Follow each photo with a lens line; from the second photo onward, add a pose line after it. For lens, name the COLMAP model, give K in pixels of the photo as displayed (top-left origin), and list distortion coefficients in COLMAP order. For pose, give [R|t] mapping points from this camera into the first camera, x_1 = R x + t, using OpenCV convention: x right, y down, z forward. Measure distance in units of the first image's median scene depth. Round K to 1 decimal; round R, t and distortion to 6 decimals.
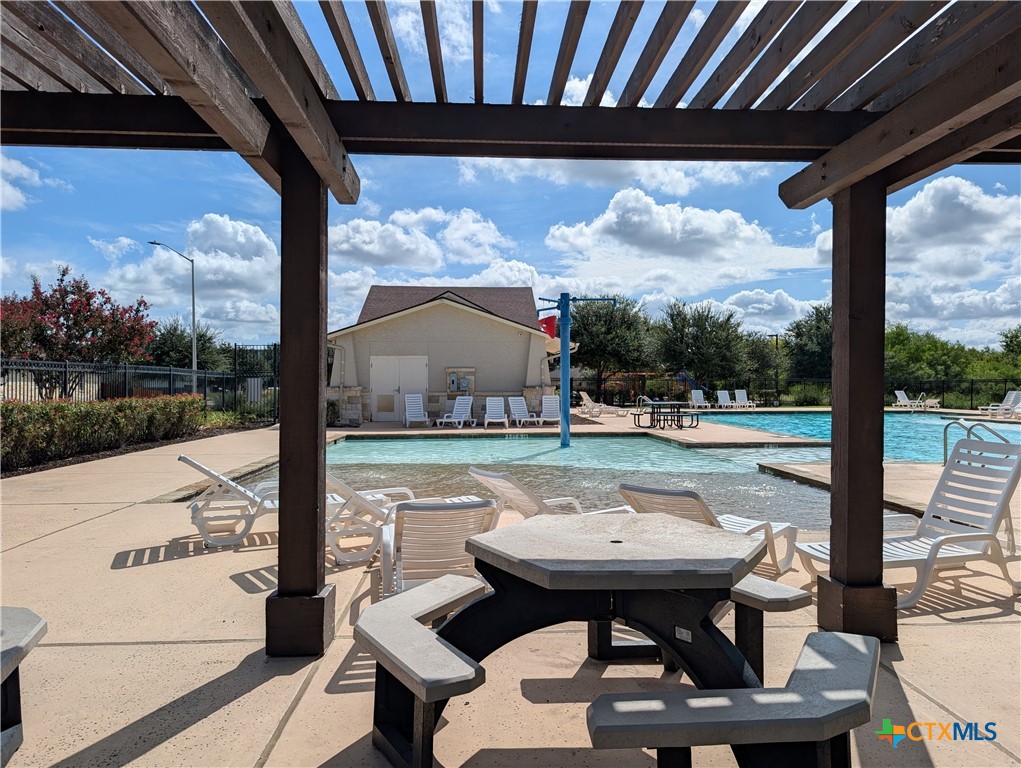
lens RADIAL K [[751.6, 0, 514.0], [0, 751.6, 384.9], [0, 0, 1]] dist [-0.008314, -0.001438]
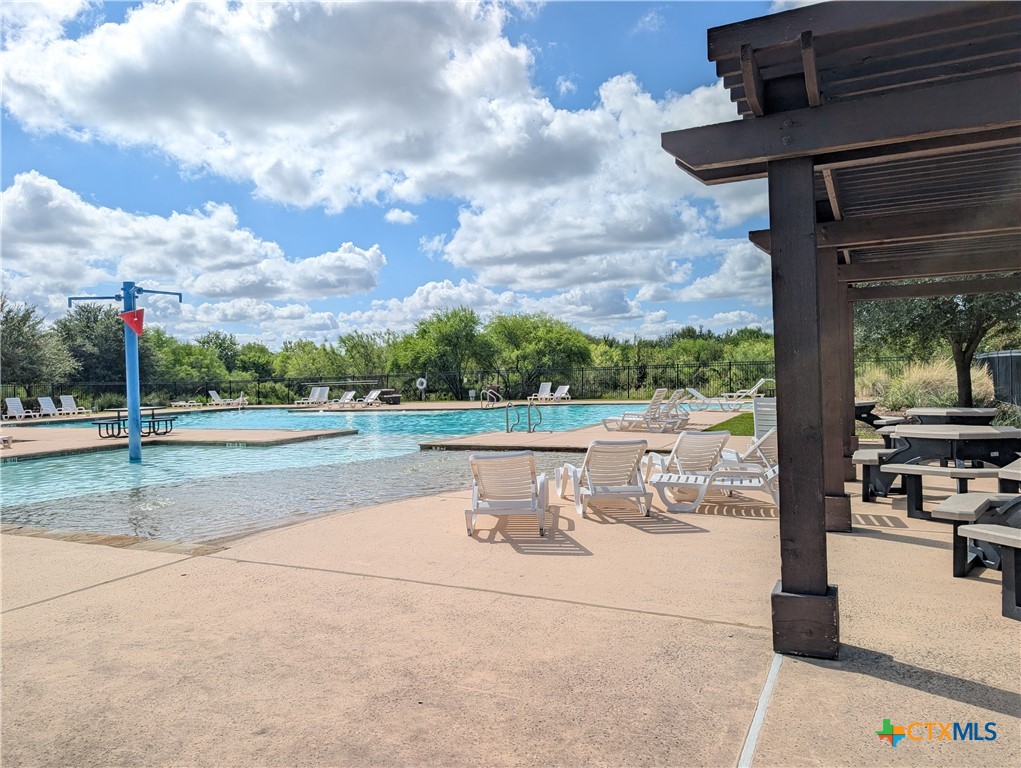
lens RADIAL K [[751.6, 0, 510.4], [0, 751.6, 383.4], [0, 0, 1]] dist [-0.008314, -0.001438]
pose [[0.483345, -0.025630, 0.875055, -0.226517], [0.030202, 0.999465, 0.012591, -0.002928], [-0.874909, 0.020343, 0.483860, 0.097938]]
